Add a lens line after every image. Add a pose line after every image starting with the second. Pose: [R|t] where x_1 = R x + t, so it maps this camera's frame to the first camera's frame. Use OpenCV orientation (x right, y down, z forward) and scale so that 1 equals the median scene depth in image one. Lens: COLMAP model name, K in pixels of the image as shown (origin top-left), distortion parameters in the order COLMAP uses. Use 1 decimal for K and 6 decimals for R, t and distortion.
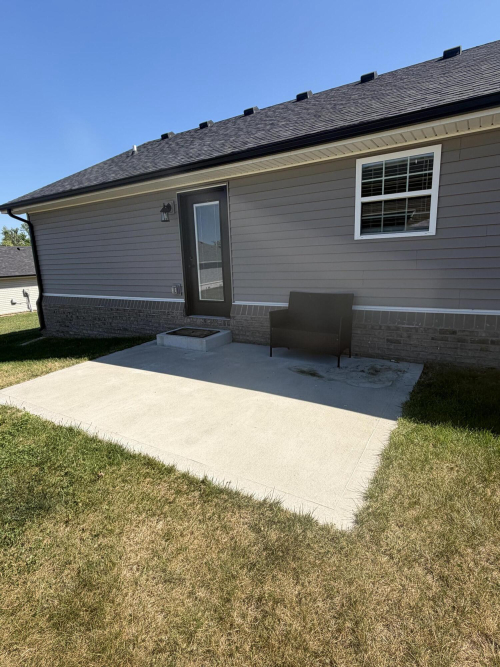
lens RADIAL K [[349.2, 0, 250.0], [0, 349.2, 333.5], [0, 0, 1]] dist [-0.042024, 0.000033]
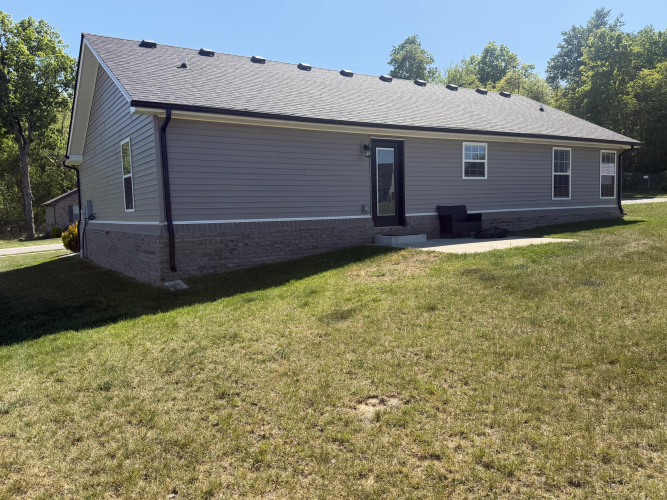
lens RADIAL K [[532.4, 0, 333.5], [0, 532.4, 250.0], [0, 0, 1]] dist [0.002119, -0.011439]
pose [[0.432423, -0.048622, 0.900359, -2.301037], [0.199719, 0.978907, -0.043057, 0.098639], [-0.879274, 0.198438, 0.433012, 0.309798]]
